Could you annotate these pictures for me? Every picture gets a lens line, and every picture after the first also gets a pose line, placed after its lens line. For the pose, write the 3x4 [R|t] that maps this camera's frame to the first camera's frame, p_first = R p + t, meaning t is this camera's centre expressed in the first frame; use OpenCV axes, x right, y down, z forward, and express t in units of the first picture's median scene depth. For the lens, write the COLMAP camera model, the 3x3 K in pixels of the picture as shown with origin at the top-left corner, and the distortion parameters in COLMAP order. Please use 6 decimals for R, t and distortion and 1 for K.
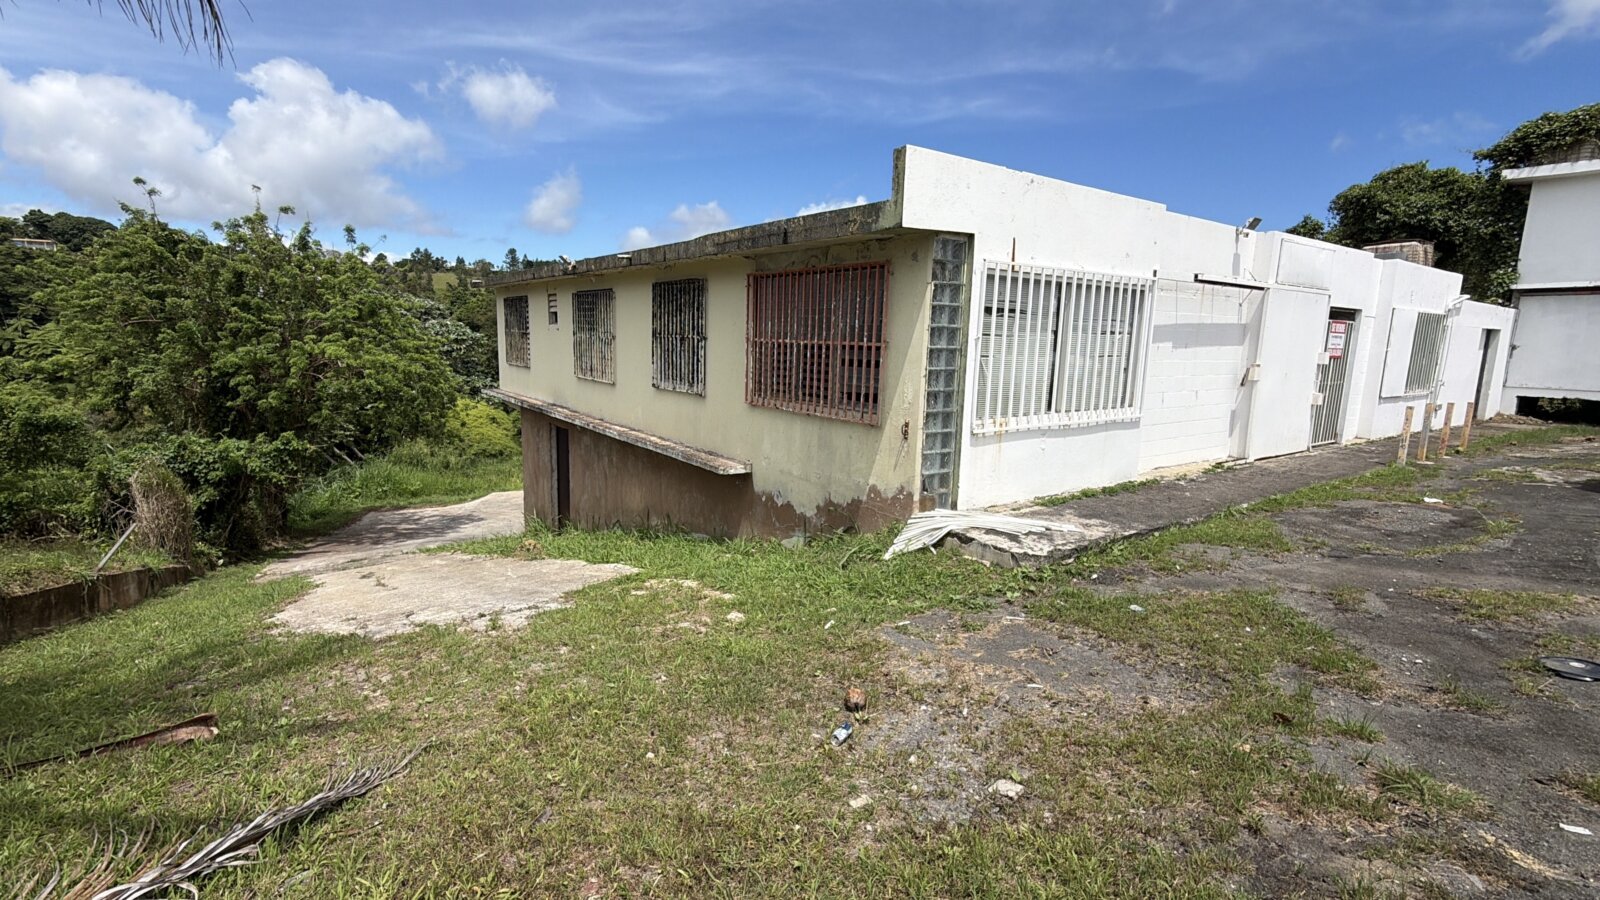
lens RADIAL K [[742.3, 0, 798.5], [0, 742.3, 454.1], [0, 0, 1]] dist [0.001132, -0.001358]
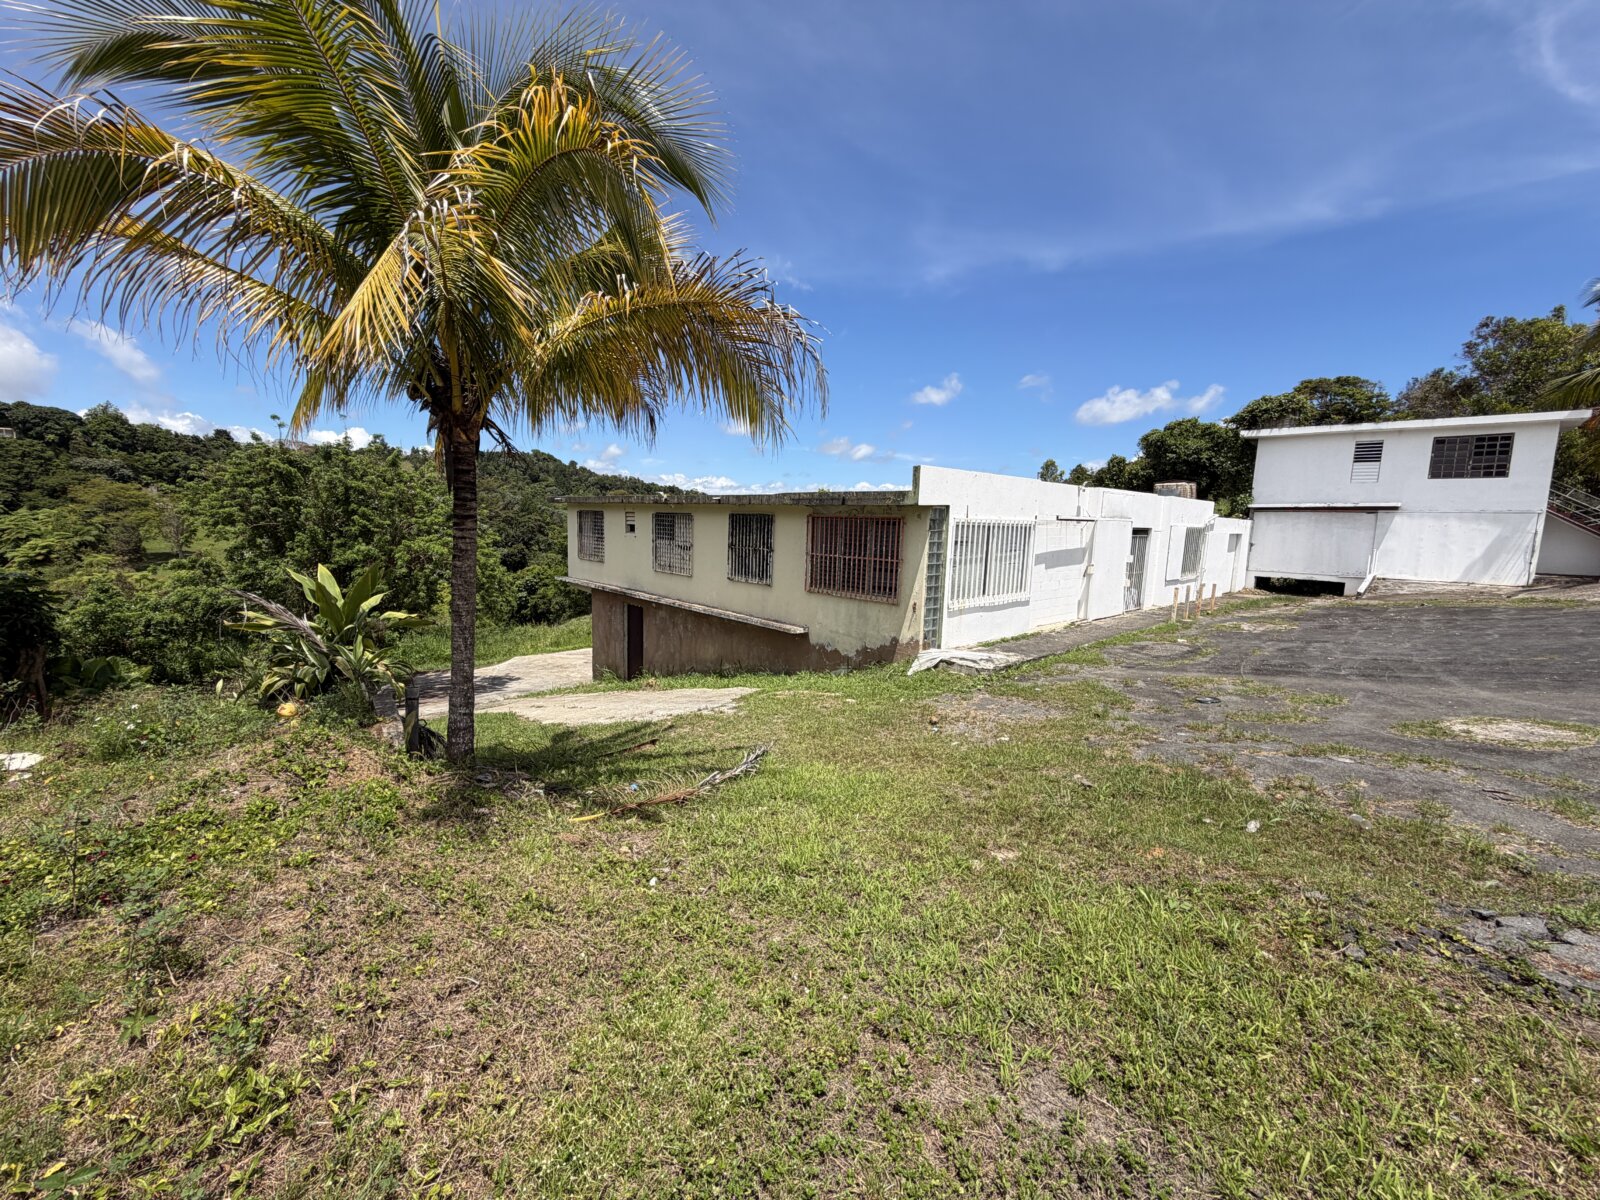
lens RADIAL K [[645.5, 0, 799.9], [0, 645.5, 599.0], [0, 0, 1]] dist [0.000300, 0.000106]
pose [[0.993220, -0.011085, 0.115717, -0.298876], [0.015119, 0.999306, -0.034035, -0.001013], [-0.115259, 0.035554, 0.992699, -0.529185]]
